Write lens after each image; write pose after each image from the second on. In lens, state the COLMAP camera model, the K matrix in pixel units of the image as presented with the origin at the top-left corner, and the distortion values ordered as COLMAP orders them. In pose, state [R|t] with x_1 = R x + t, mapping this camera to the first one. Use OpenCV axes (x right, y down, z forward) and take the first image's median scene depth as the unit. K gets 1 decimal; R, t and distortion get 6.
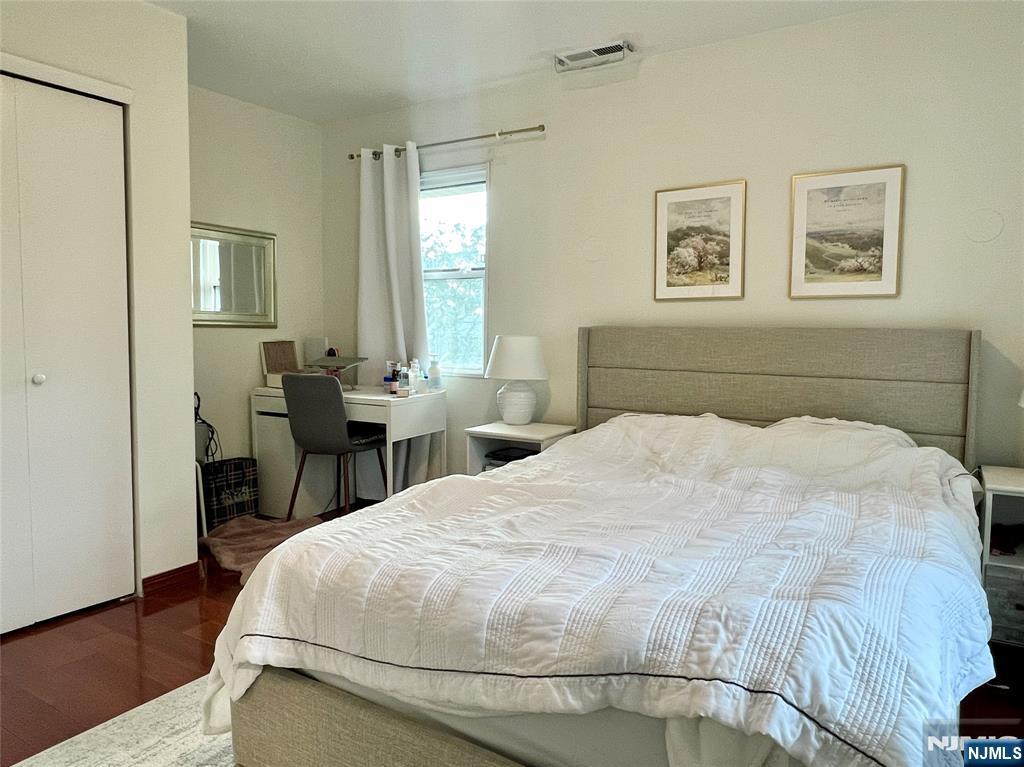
lens RADIAL K [[644.3, 0, 511.6], [0, 644.3, 380.8], [0, 0, 1]] dist [-0.026724, -0.000063]
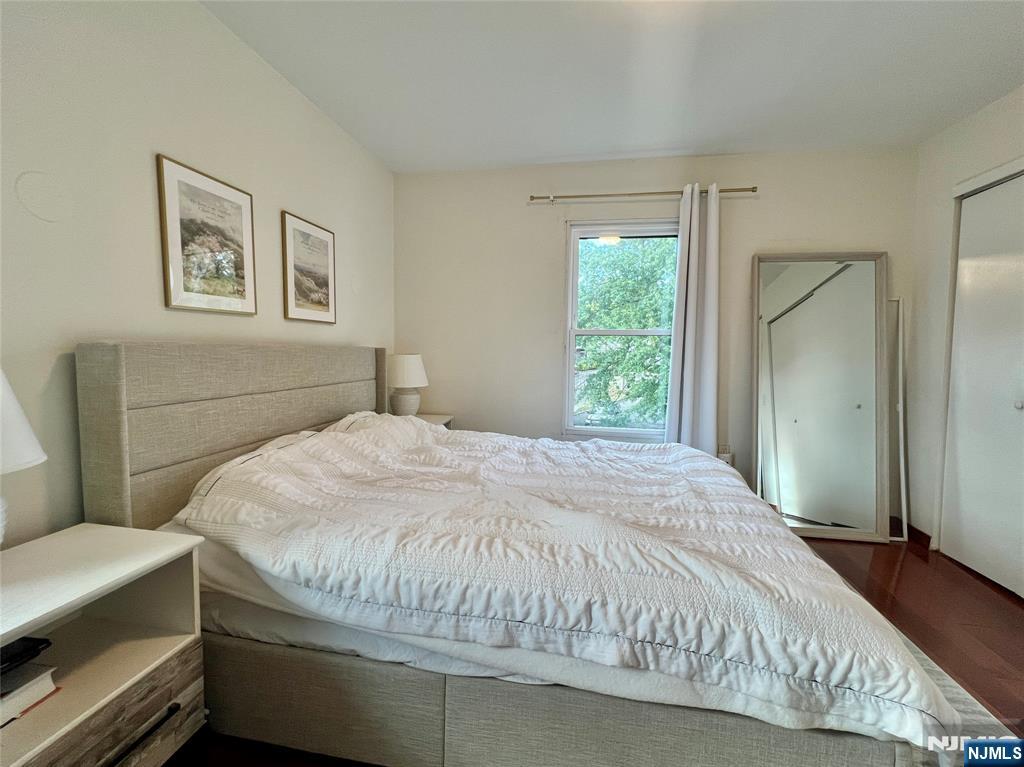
lens RADIAL K [[415.1, 0, 514.6], [0, 415.1, 382.8], [0, 0, 1]] dist [-0.000076, 0.000013]
pose [[-0.333488, -0.083367, 0.939061, -0.384810], [0.061630, 0.992024, 0.109956, -0.071381], [-0.940738, 0.094543, -0.325690, 0.844121]]
